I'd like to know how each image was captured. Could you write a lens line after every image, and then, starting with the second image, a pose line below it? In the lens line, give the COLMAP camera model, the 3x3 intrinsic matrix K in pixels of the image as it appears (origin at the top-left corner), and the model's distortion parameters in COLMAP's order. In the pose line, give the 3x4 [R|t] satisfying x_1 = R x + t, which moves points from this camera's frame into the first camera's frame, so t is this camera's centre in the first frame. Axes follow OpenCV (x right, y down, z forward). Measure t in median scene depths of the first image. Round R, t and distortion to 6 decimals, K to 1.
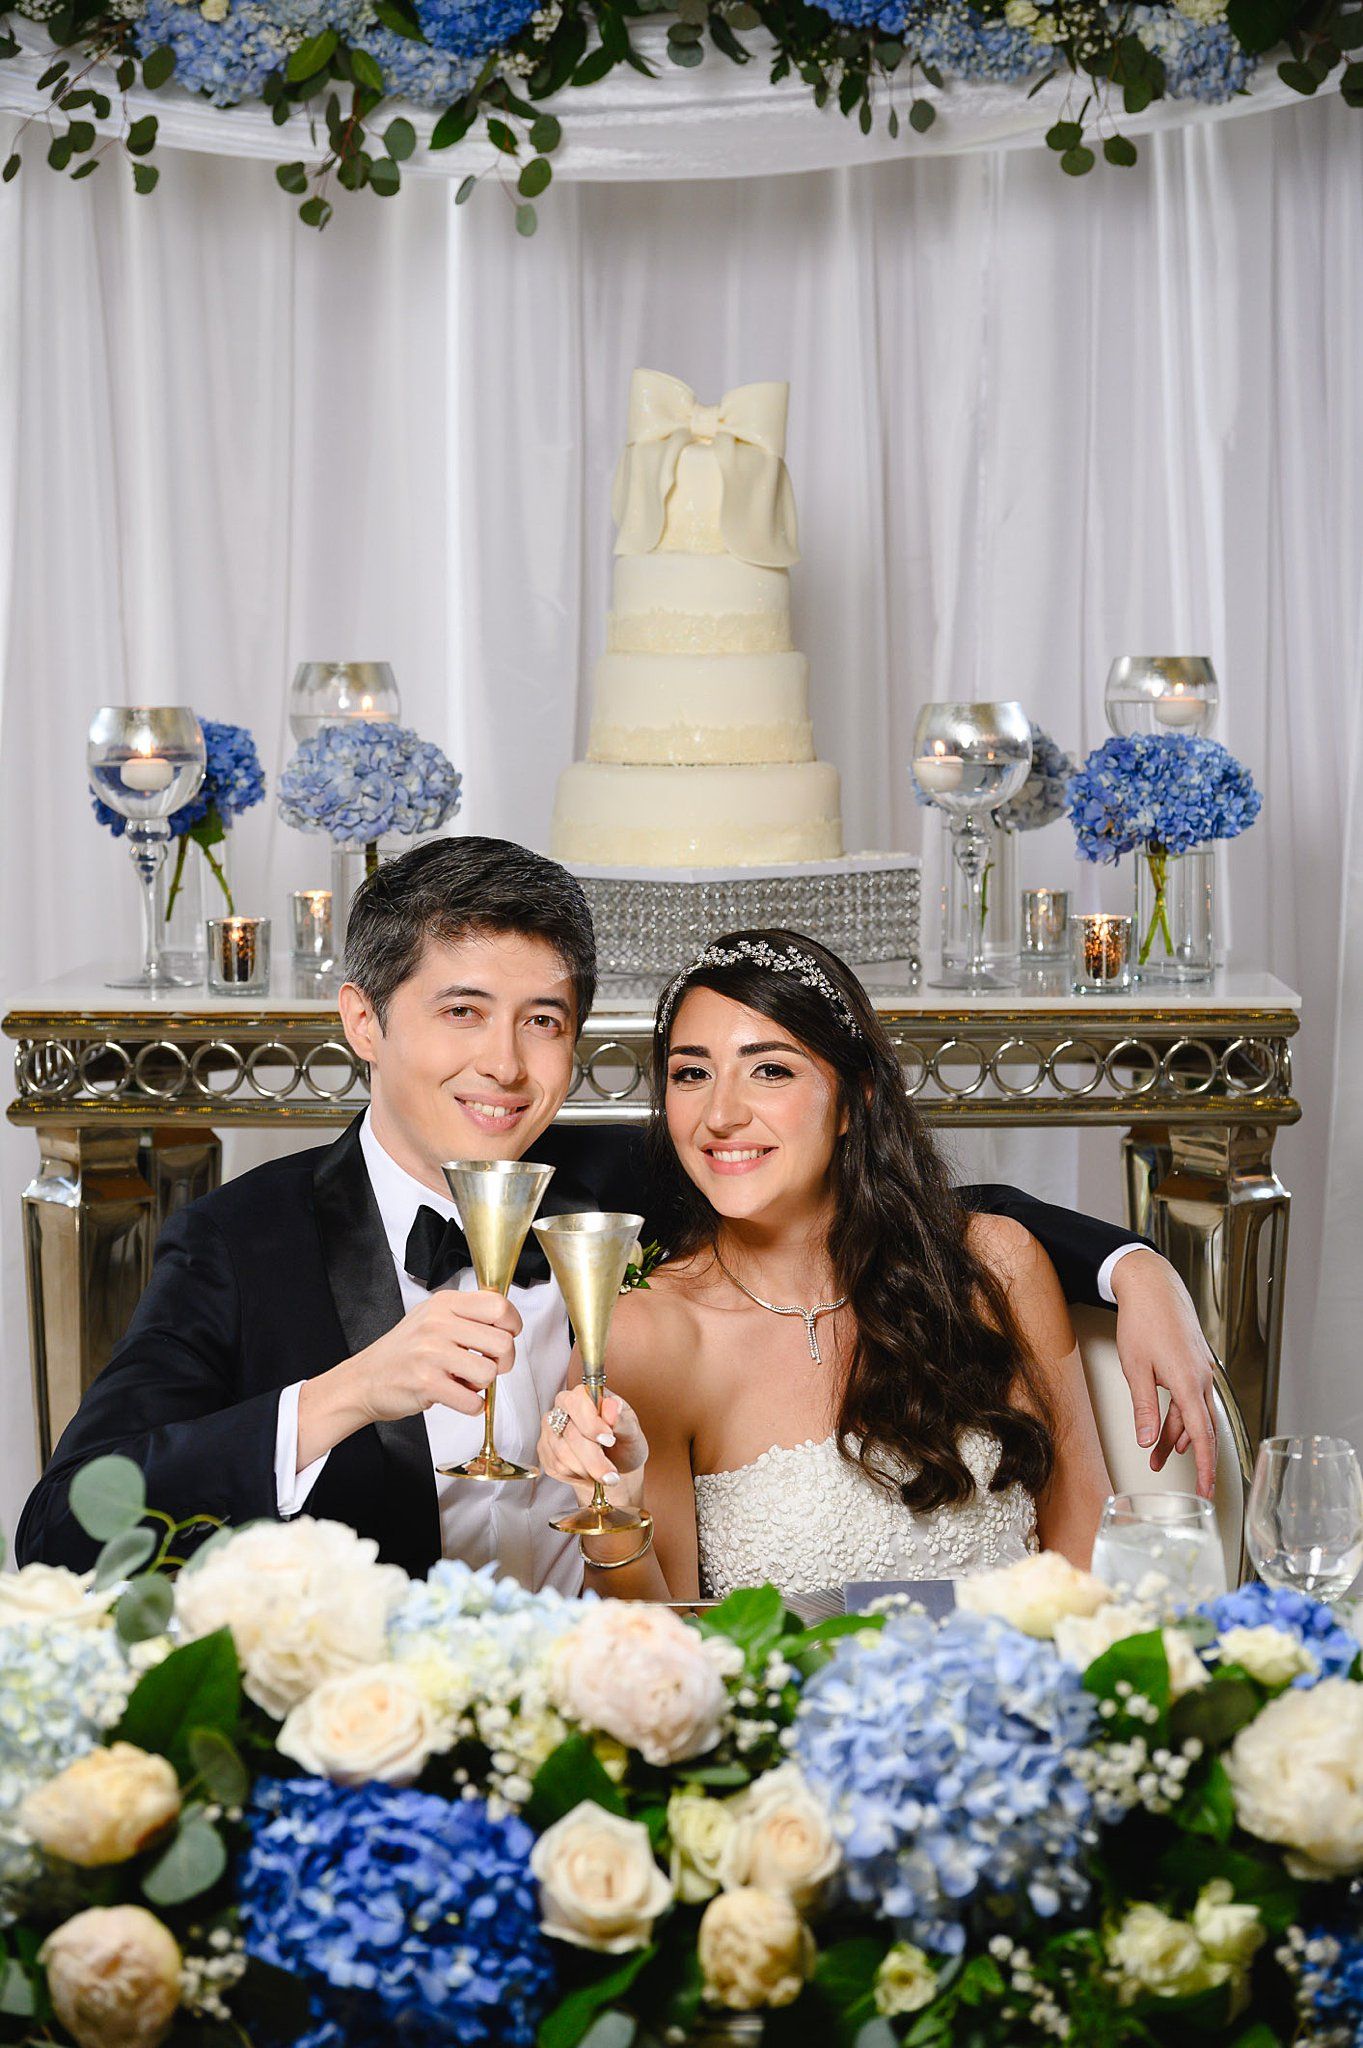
lens RADIAL K [[3672.3, 0, 669.5], [0, 3672.3, 1024.8], [0, 0, 1]] dist [-0.021453, 0.000000]
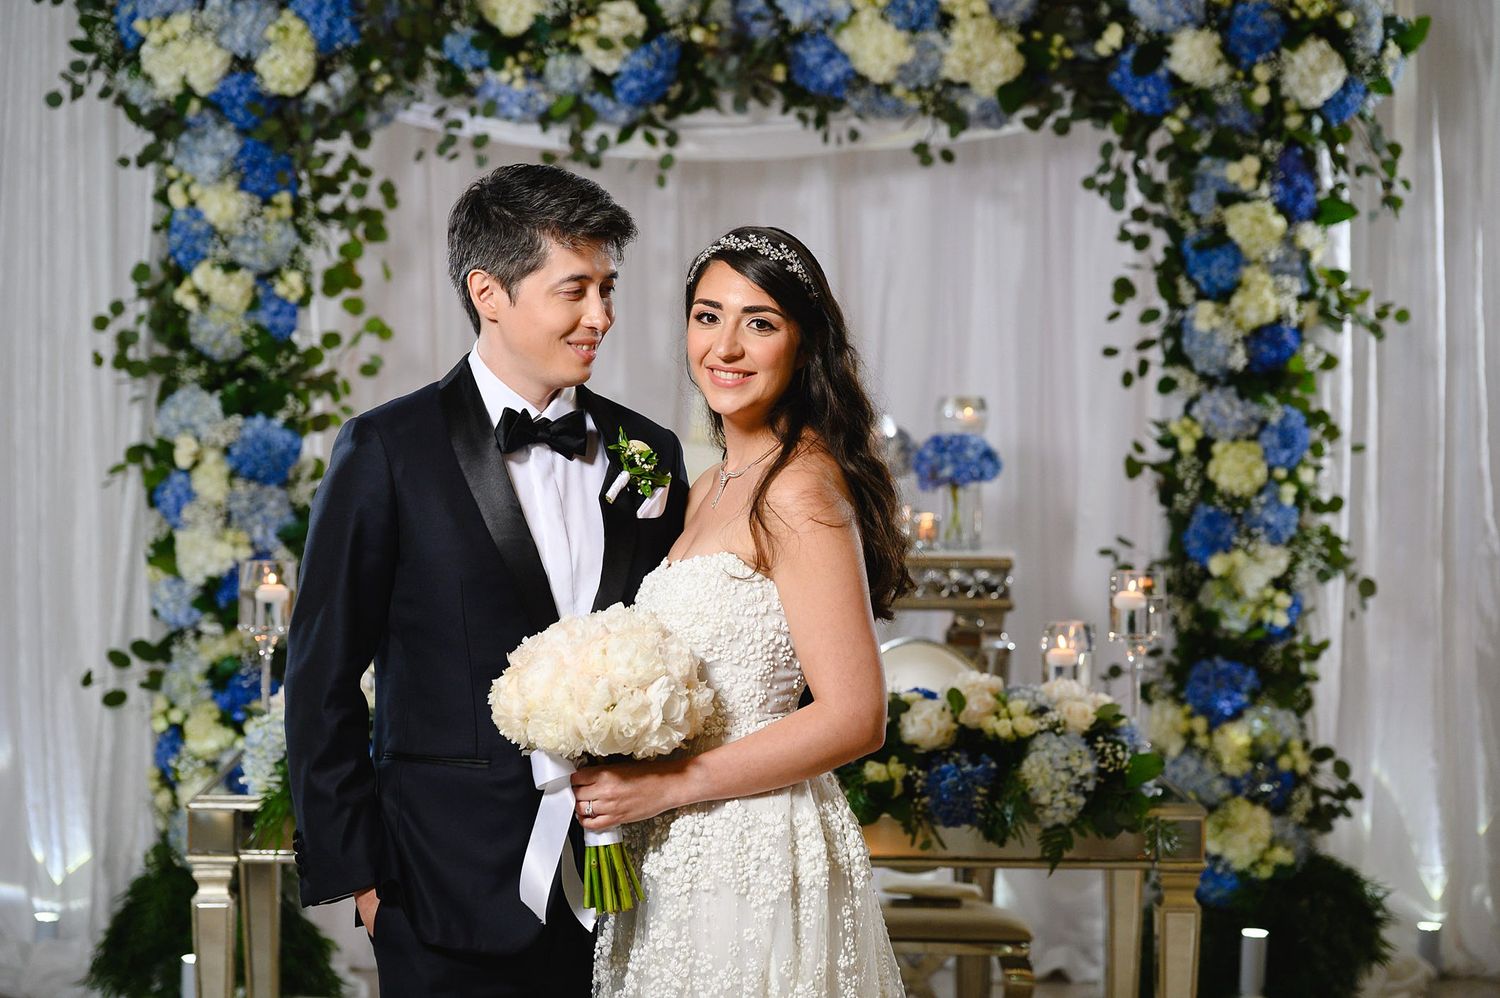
lens RADIAL K [[3790.7, 0, 687.5], [0, 3790.7, 456.9], [0, 0, 1]] dist [0.001618, 0.000000]
pose [[0.999827, 0.018611, 0.000408, -0.022495], [-0.018524, 0.996829, -0.077394, 0.101997], [-0.001847, 0.077373, 0.997001, -1.130473]]
